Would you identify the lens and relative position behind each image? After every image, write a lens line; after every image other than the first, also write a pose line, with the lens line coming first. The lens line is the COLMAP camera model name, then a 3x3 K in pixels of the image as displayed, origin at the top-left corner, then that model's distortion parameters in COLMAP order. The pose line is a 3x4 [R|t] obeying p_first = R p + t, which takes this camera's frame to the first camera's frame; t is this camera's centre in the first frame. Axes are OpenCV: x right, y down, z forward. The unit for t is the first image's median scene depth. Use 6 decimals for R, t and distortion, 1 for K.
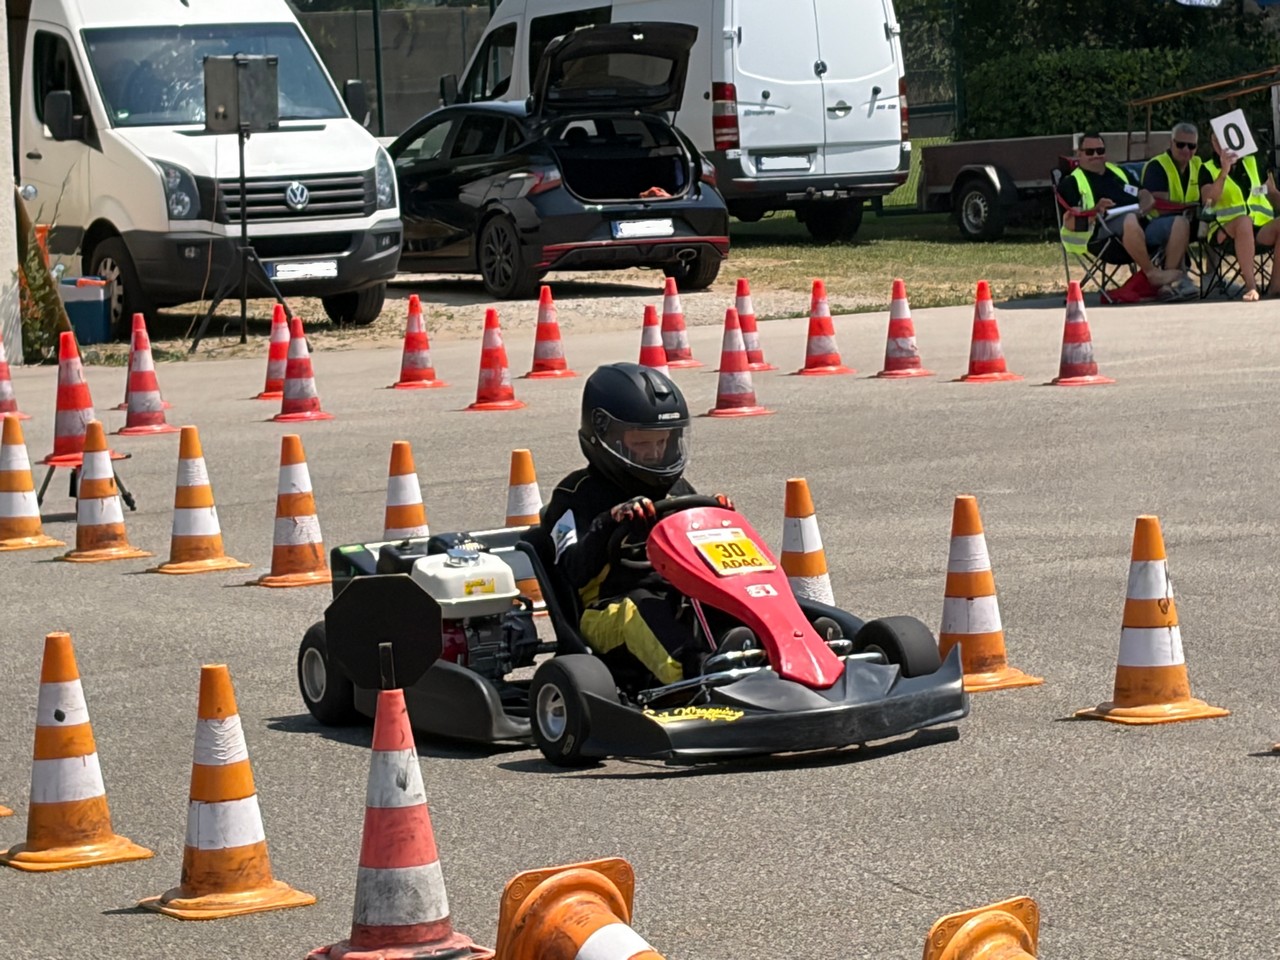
lens RADIAL K [[5015.4, 0, 640.0], [0, 5015.4, 480.0], [0, 0, 1]] dist [0.150515, 4.261190]
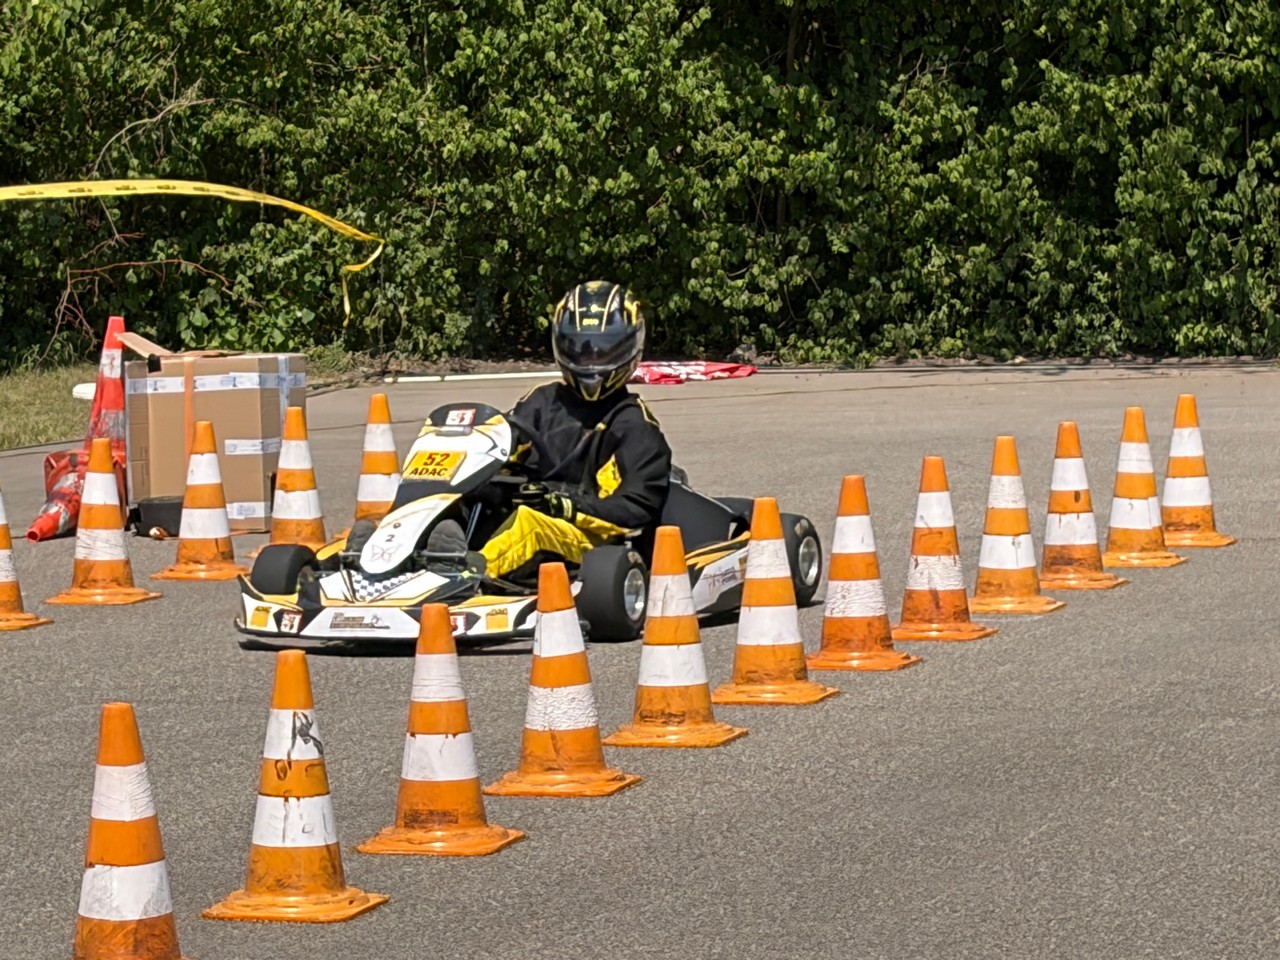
lens RADIAL K [[5549.4, 0, 640.0], [0, 5549.4, 480.0], [0, 0, 1]] dist [0.201127, -5.786440]
pose [[0.684549, 0.090959, -0.723270, 0.514233], [-0.074305, 0.995723, 0.054896, -0.047667], [0.725170, 0.016164, 0.688380, 0.309322]]
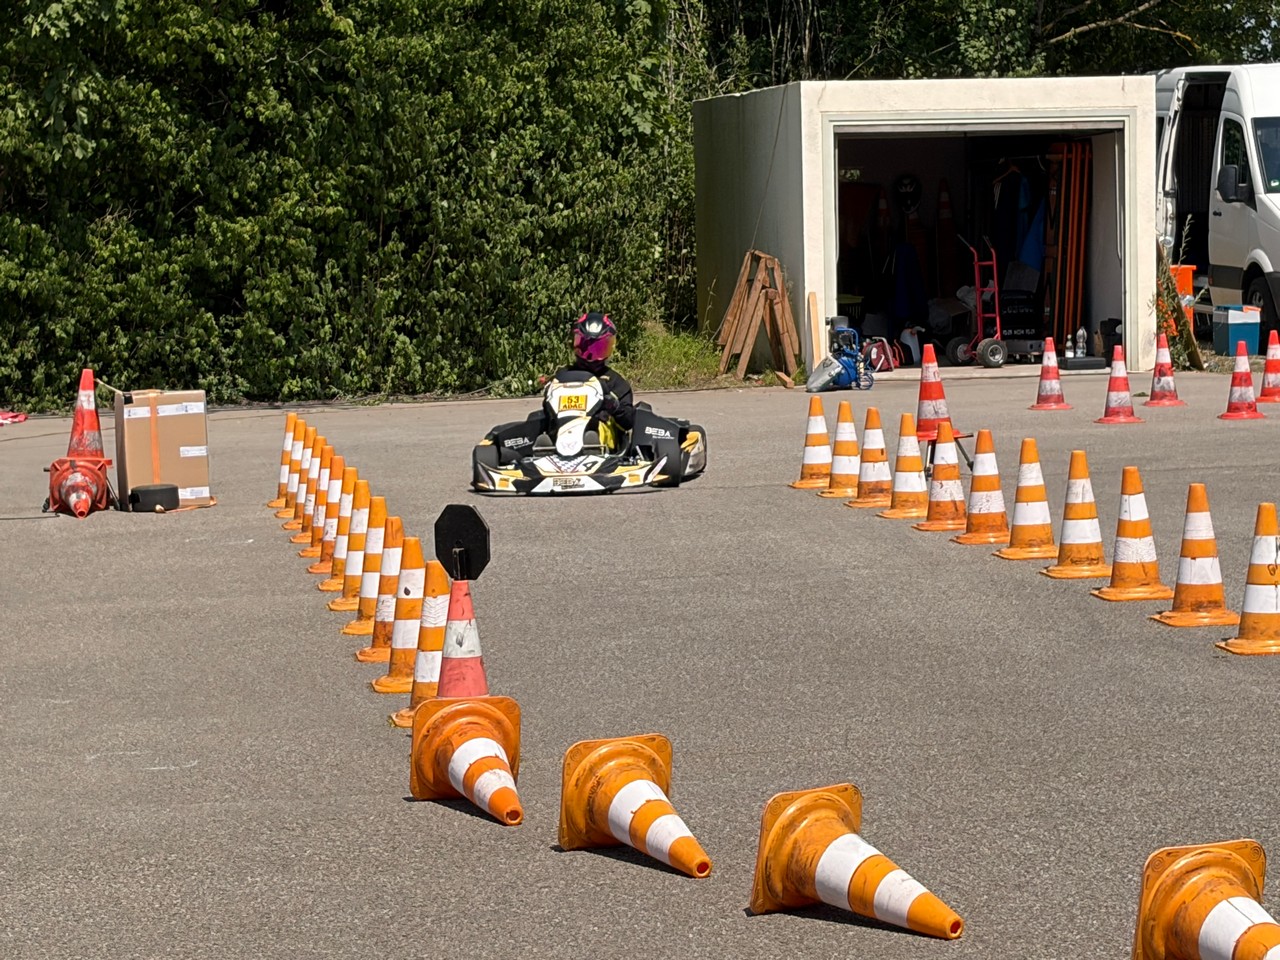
lens RADIAL K [[3923.0, 0, 640.0], [0, 3923.0, 480.0], [0, 0, 1]] dist [0.255089, -0.497503]
pose [[0.932392, 0.051125, -0.357815, 0.223474], [-0.049088, 0.998685, 0.014778, -0.004559], [0.358100, 0.003785, 0.933675, -0.044375]]
